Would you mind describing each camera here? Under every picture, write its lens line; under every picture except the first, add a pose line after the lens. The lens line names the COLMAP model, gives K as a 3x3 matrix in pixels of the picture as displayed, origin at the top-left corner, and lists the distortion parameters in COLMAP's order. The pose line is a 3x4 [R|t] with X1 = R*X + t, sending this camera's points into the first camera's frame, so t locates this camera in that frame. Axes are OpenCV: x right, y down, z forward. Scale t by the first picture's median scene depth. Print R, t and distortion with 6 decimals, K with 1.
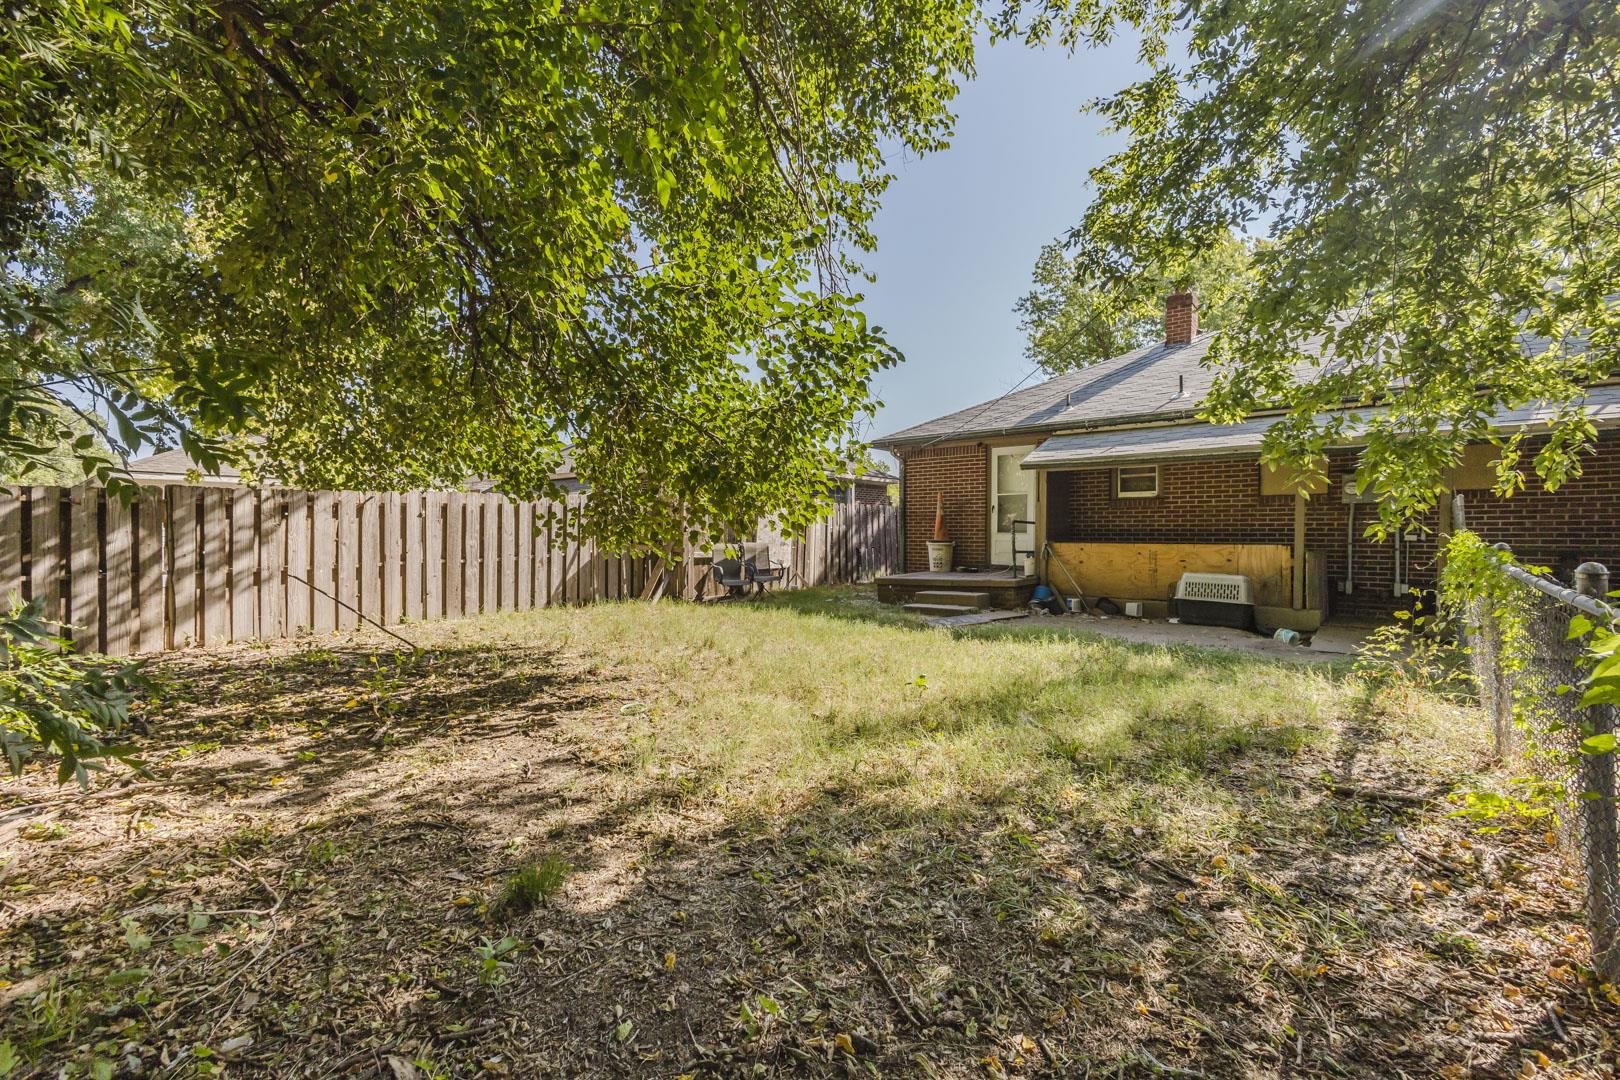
lens RADIAL K [[689.2, 0, 808.1], [0, 689.2, 543.4], [0, 0, 1]] dist [-0.005726, -0.000713]
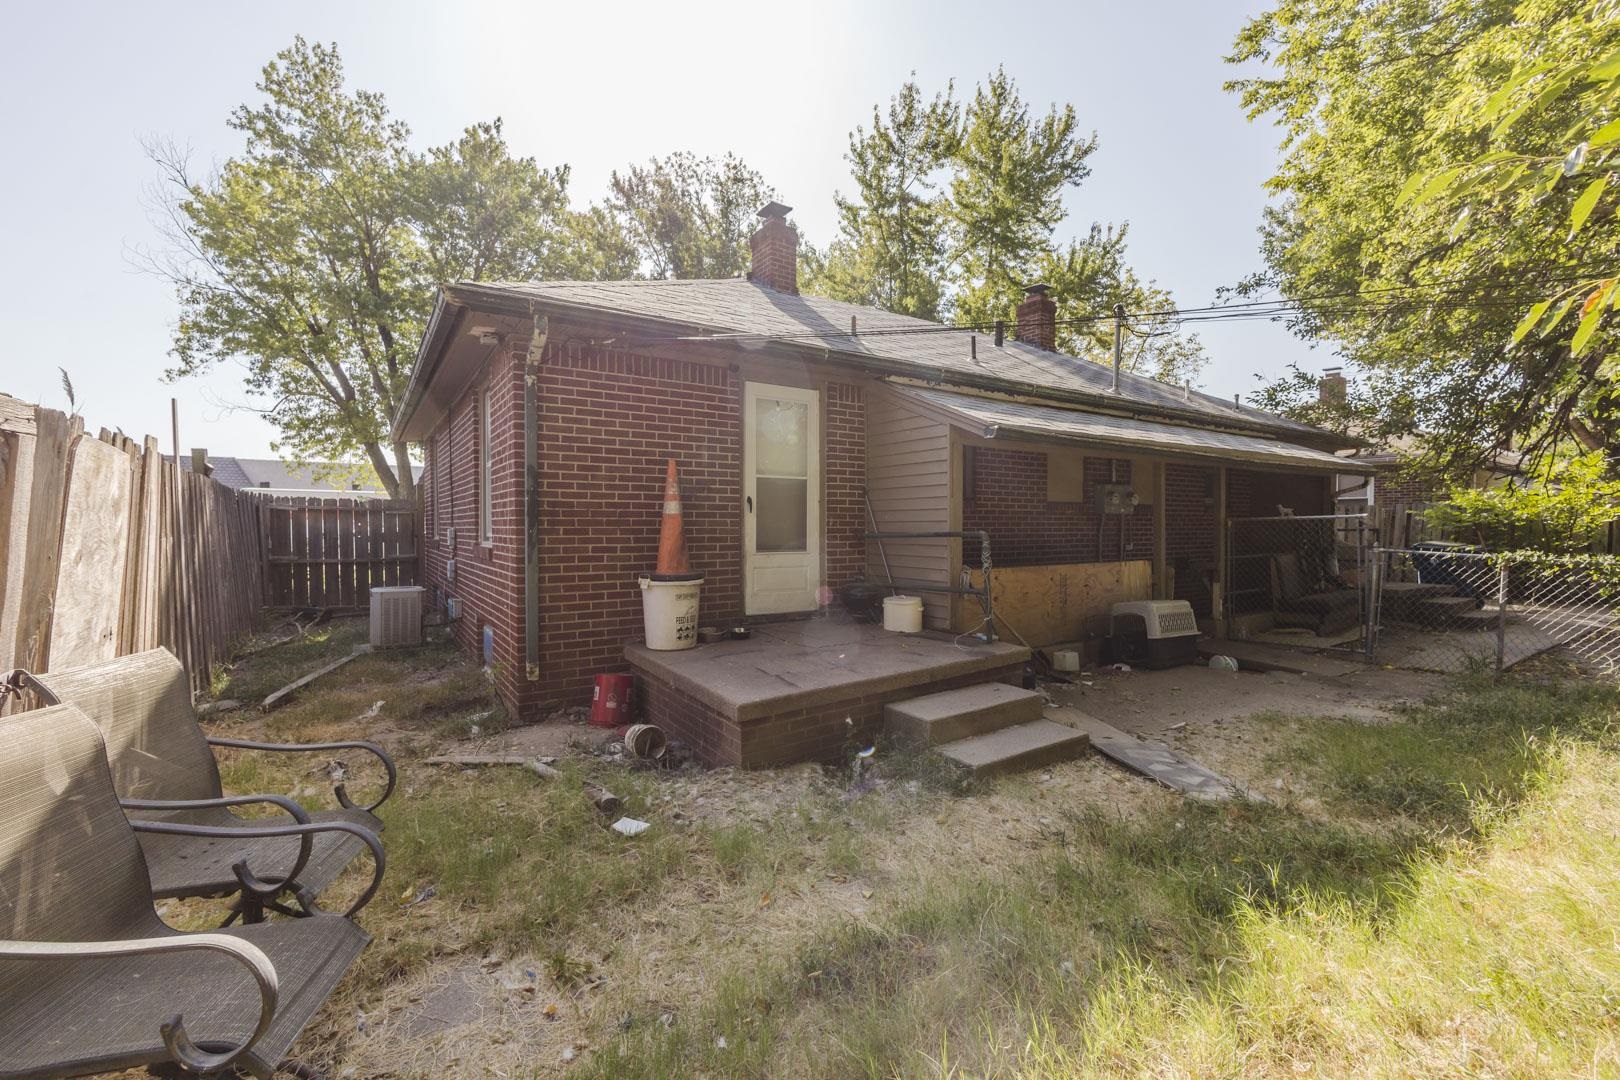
lens RADIAL K [[689.2, 0, 819.2], [0, 689.2, 538.5], [0, 0, 1]] dist [-0.005726, -0.000713]
pose [[0.262964, -0.019005, 0.964618, -0.228860], [0.014188, 0.999774, 0.015830, -0.037470], [-0.964701, 0.009523, 0.263174, 0.953668]]
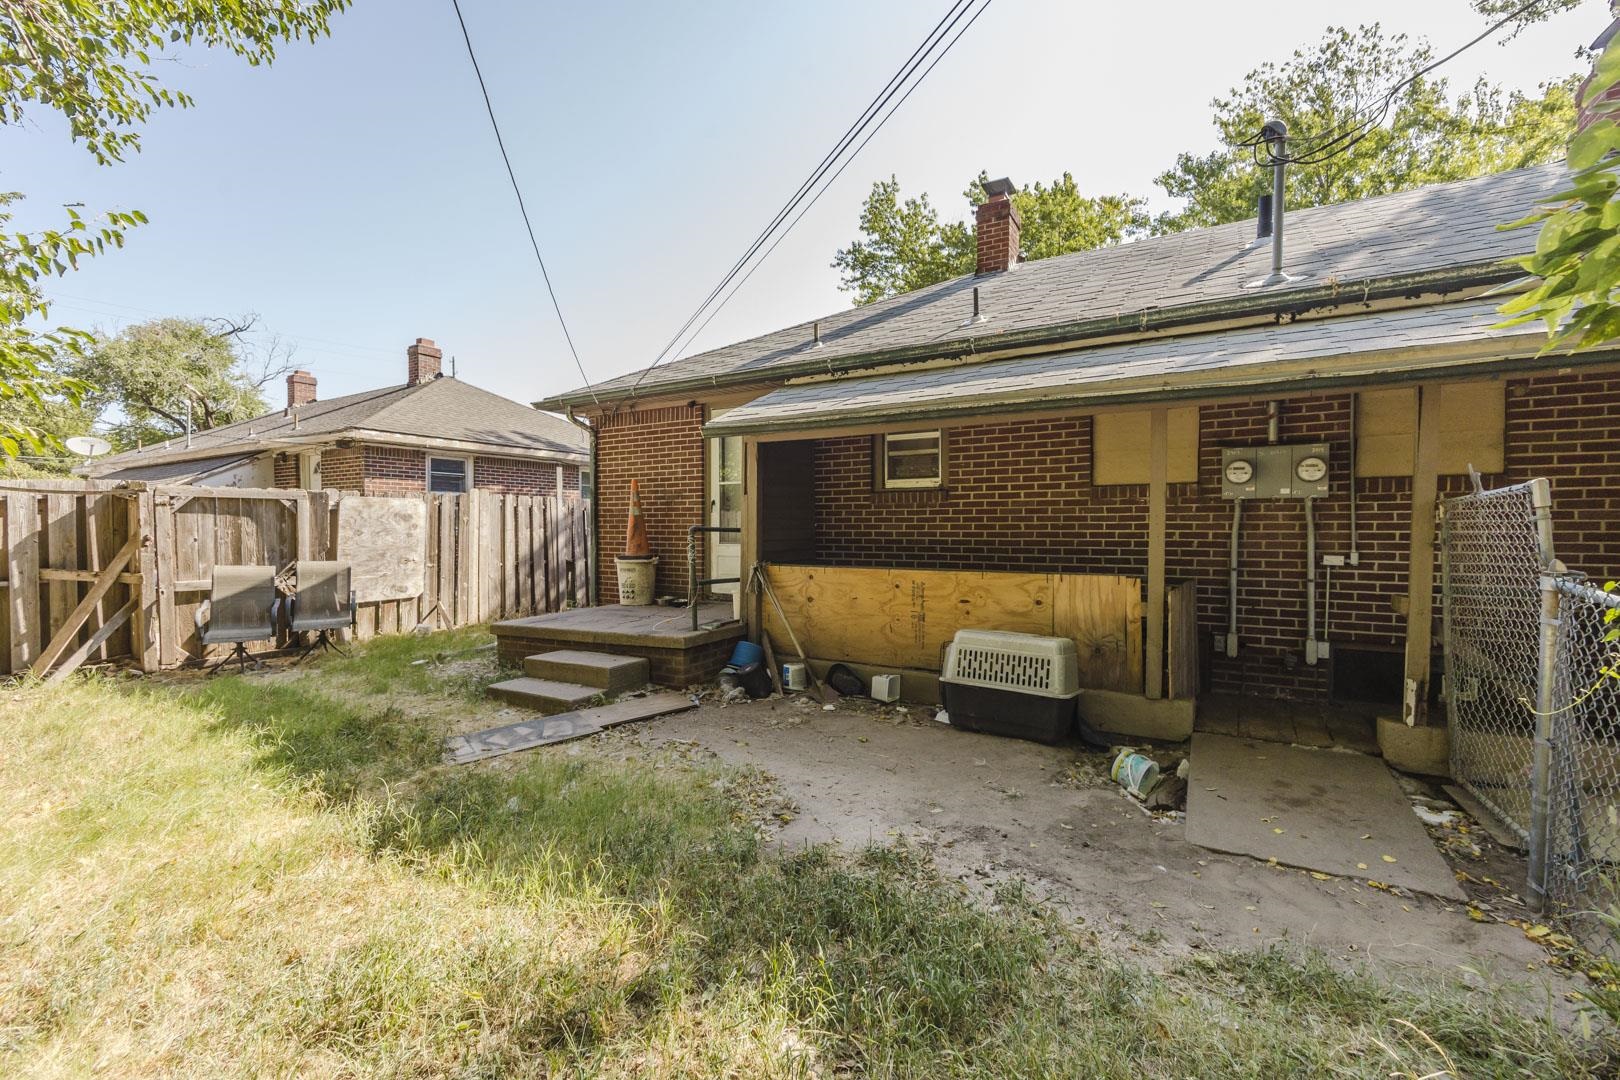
lens RADIAL K [[689.2, 0, 807.1], [0, 689.2, 542.5], [0, 0, 1]] dist [-0.005726, -0.000713]
pose [[0.985743, -0.006398, 0.168138, 0.286873], [0.005042, 0.999951, 0.008490, -0.024508], [-0.168184, -0.007521, 0.985727, 0.415916]]
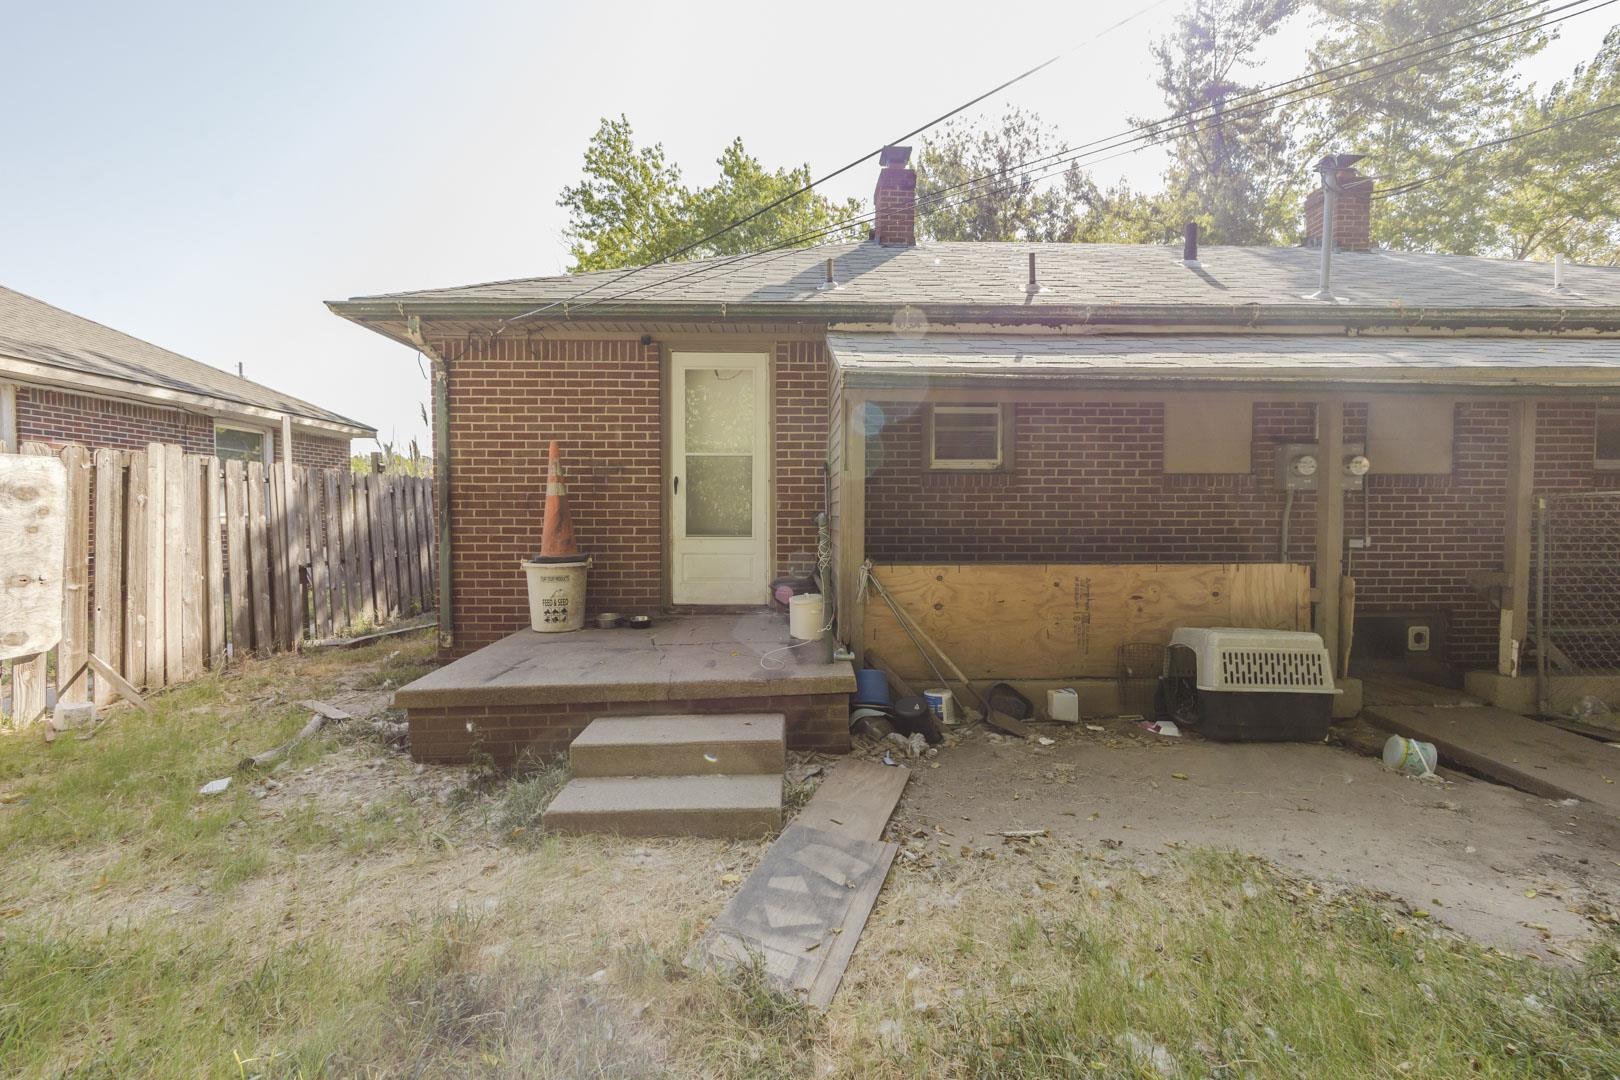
lens RADIAL K [[689.2, 0, 812.3], [0, 689.2, 538.4], [0, 0, 1]] dist [-0.005726, -0.000713]
pose [[0.741930, -0.025006, 0.670010, 0.030692], [0.009780, 0.999602, 0.026477, -0.029464], [-0.670405, -0.013091, 0.741879, 0.692802]]
